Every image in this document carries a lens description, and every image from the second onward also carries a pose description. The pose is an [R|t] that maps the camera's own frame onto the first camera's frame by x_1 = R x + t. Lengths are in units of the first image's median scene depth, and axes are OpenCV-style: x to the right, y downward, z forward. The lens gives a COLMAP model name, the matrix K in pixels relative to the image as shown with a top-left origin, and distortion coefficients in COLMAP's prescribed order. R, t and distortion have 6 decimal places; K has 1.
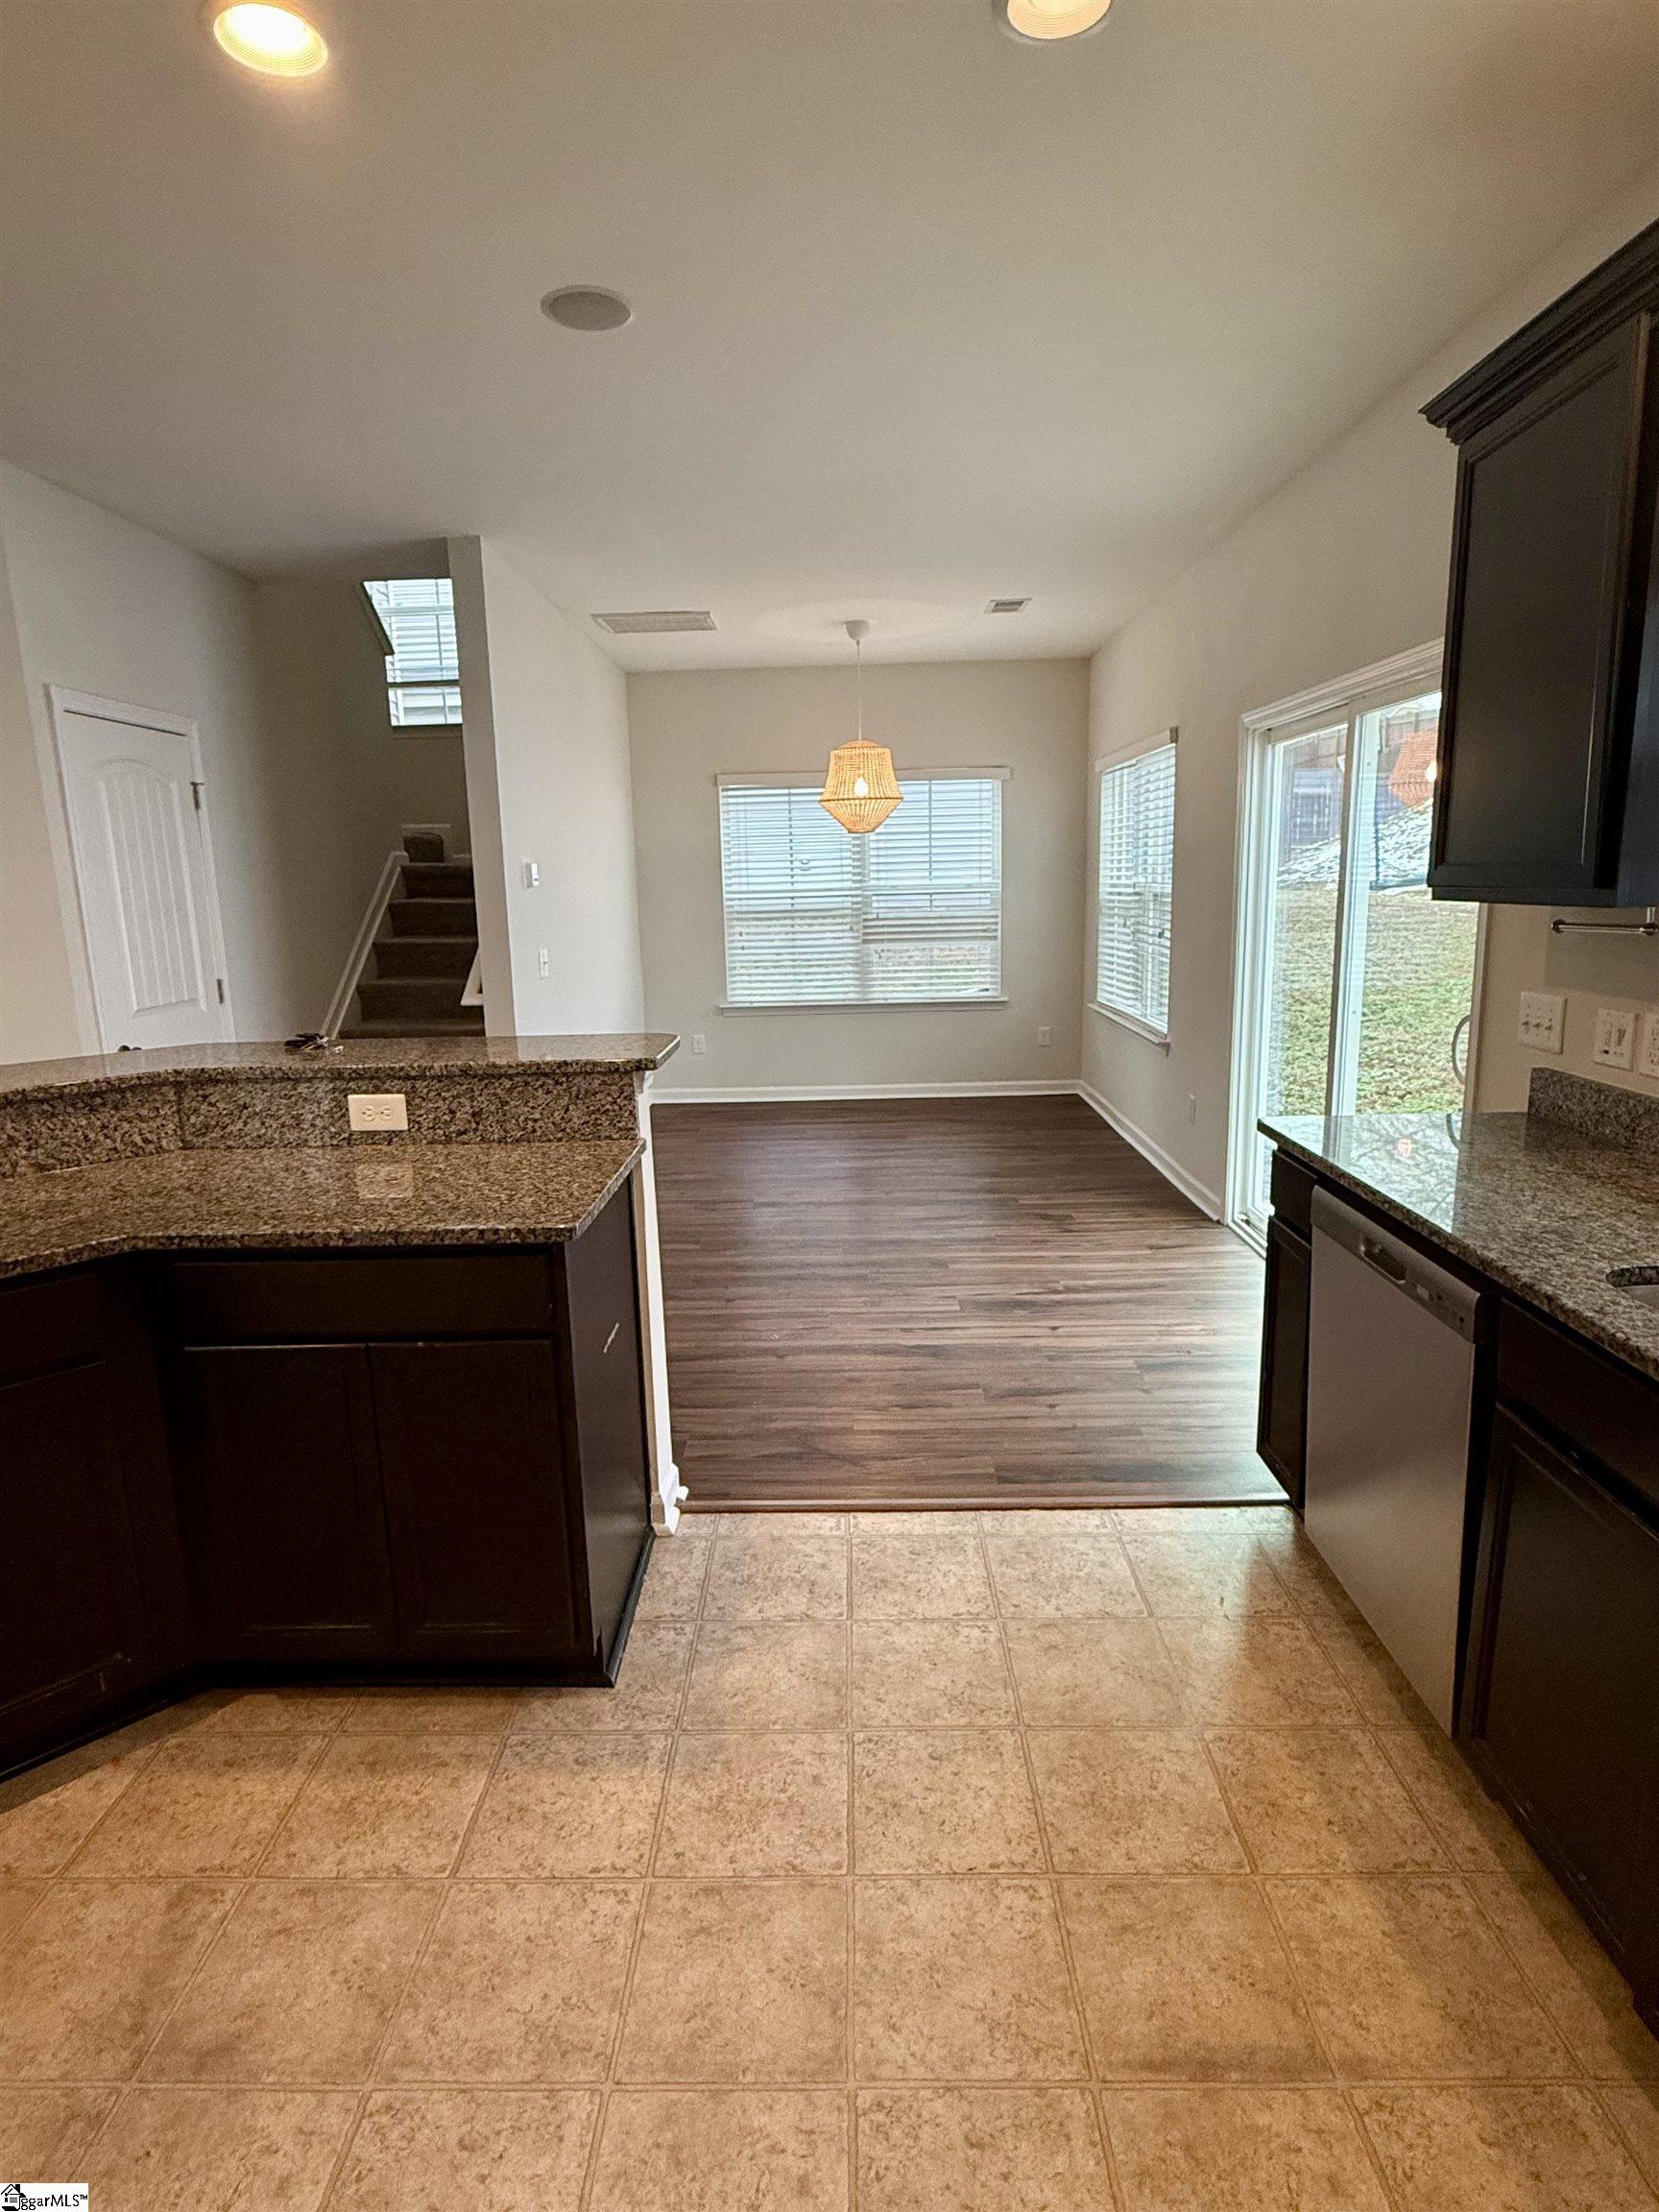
lens RADIAL K [[1164.2, 0, 829.5], [0, 1164.2, 1106.0], [0, 0, 1]] dist [-0.003889, -0.000002]
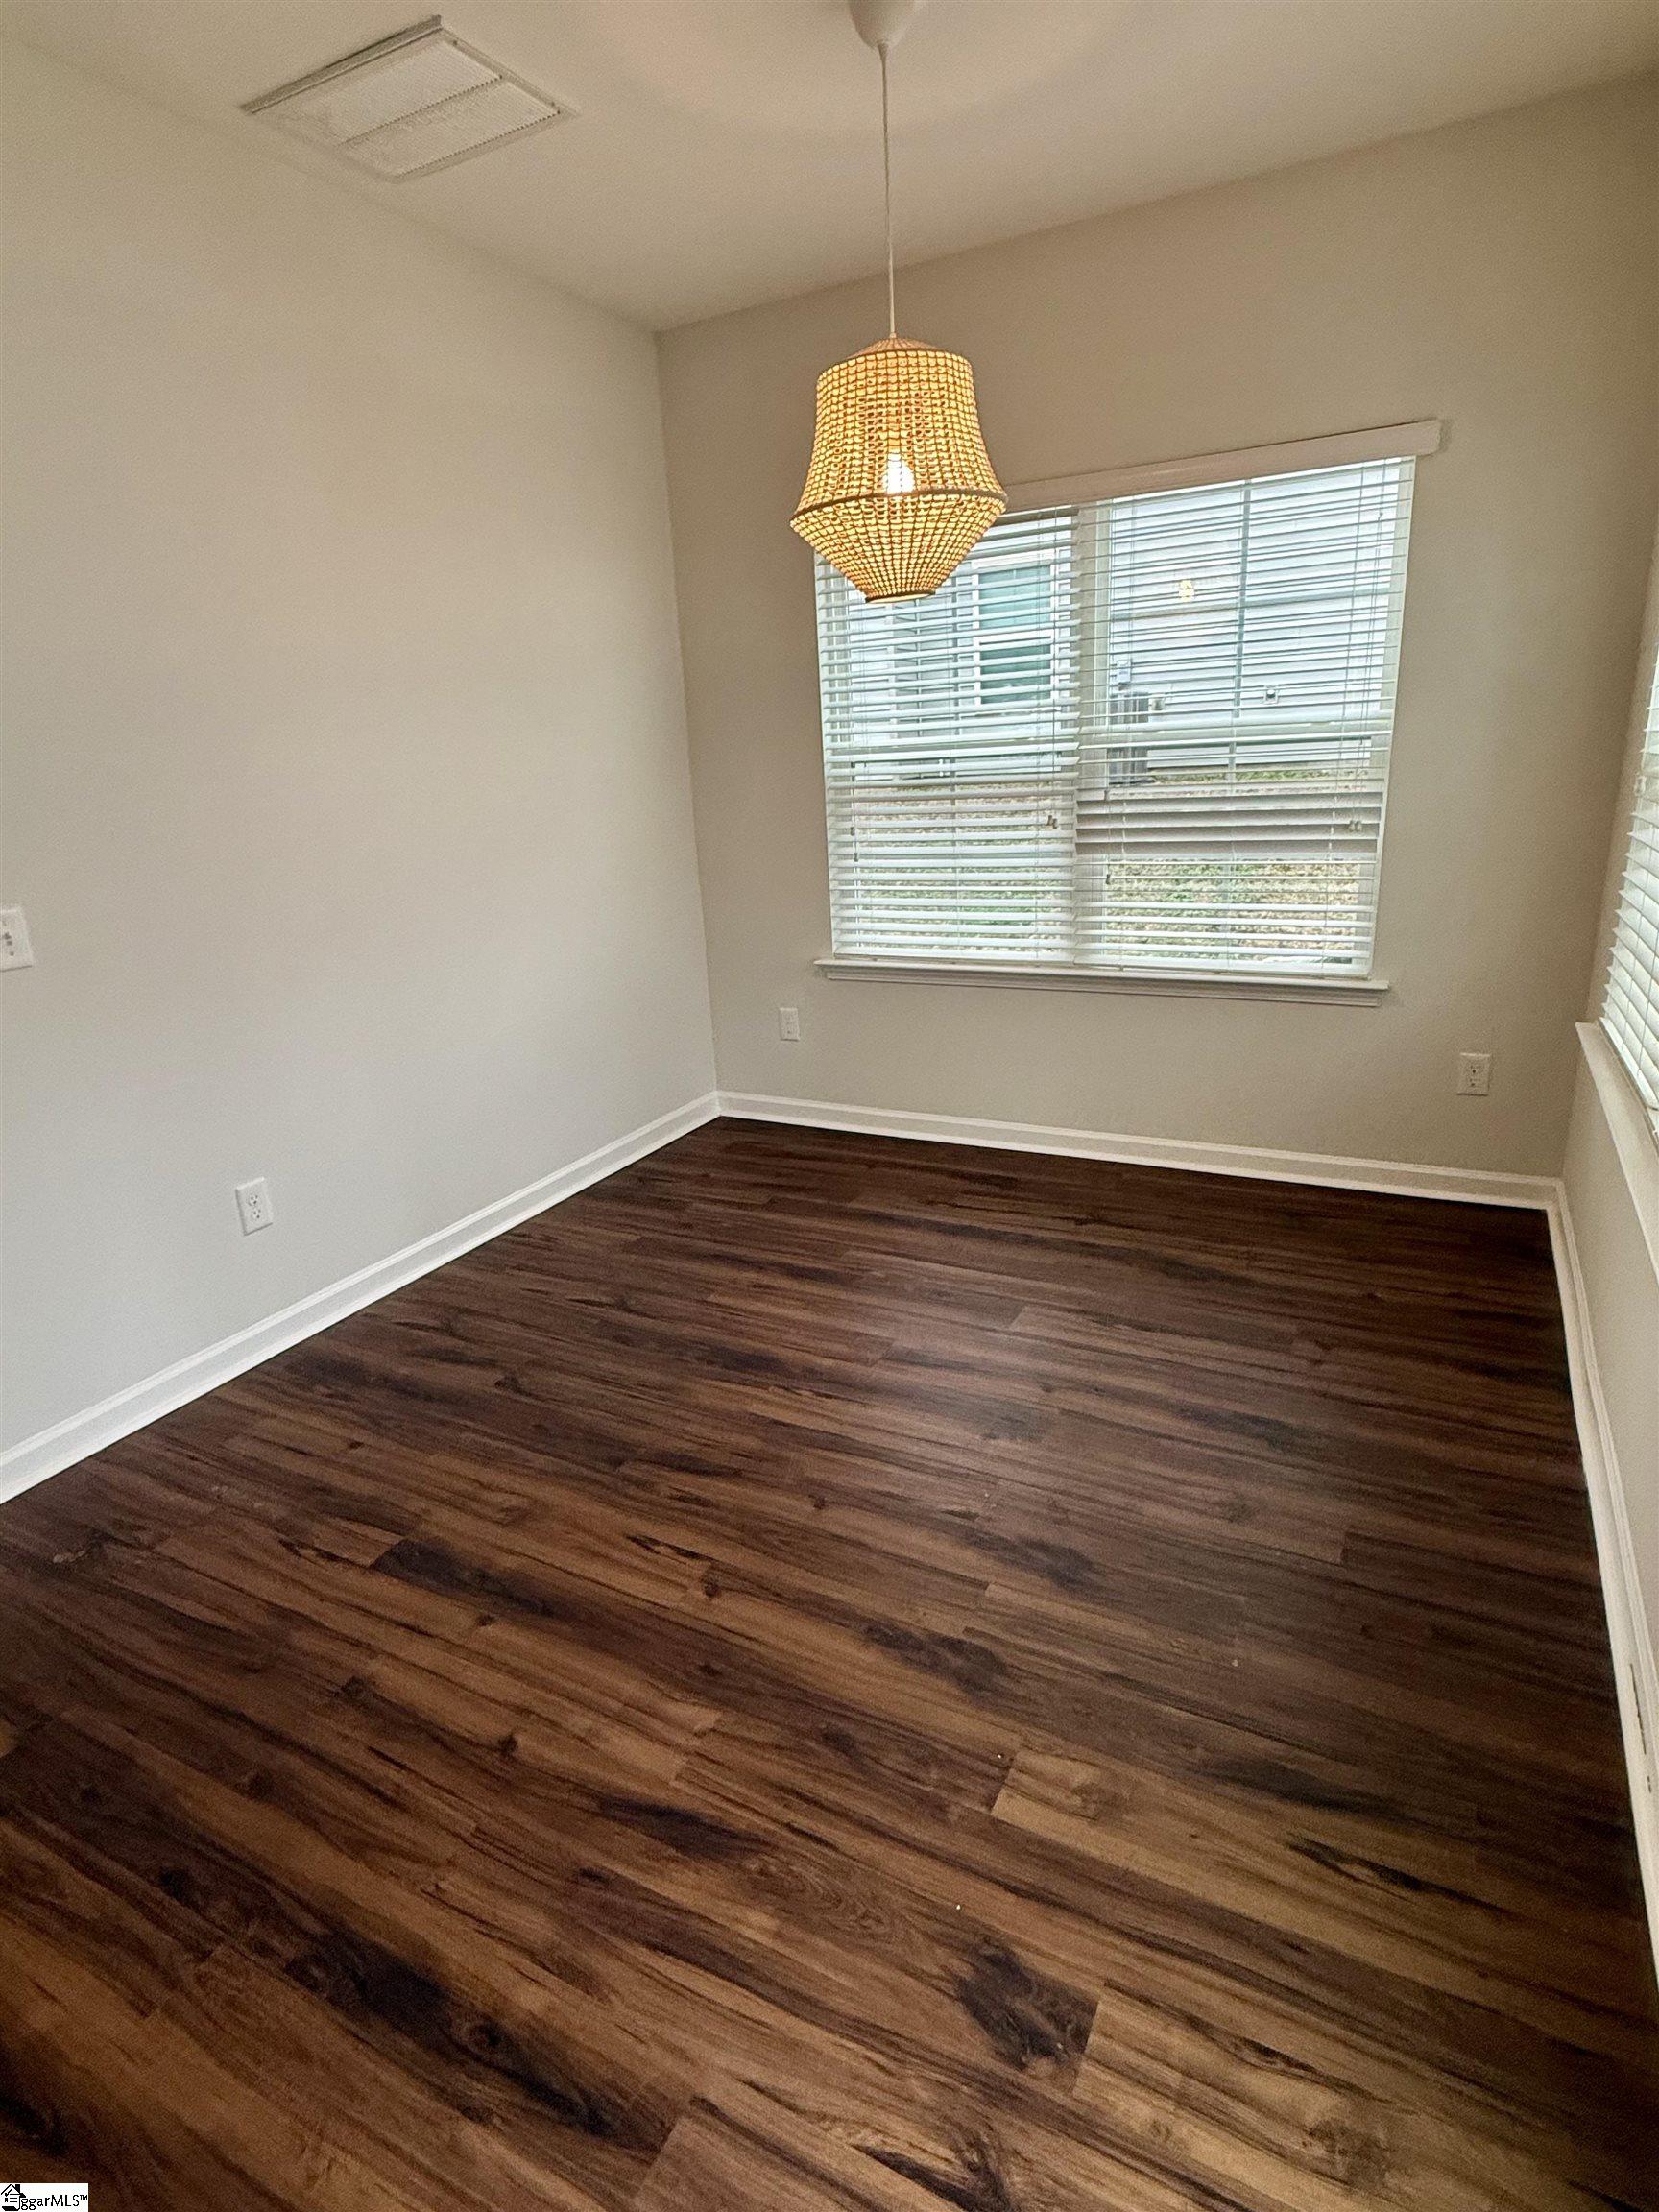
lens RADIAL K [[1164.2, 0, 829.5], [0, 1164.2, 1106.0], [0, 0, 1]] dist [-0.003889, -0.000002]
pose [[0.891722, 0.115476, -0.437604, 0.162537], [-0.061187, 0.988785, 0.136240, -0.093636], [0.448428, -0.094712, 0.888787, 0.502501]]
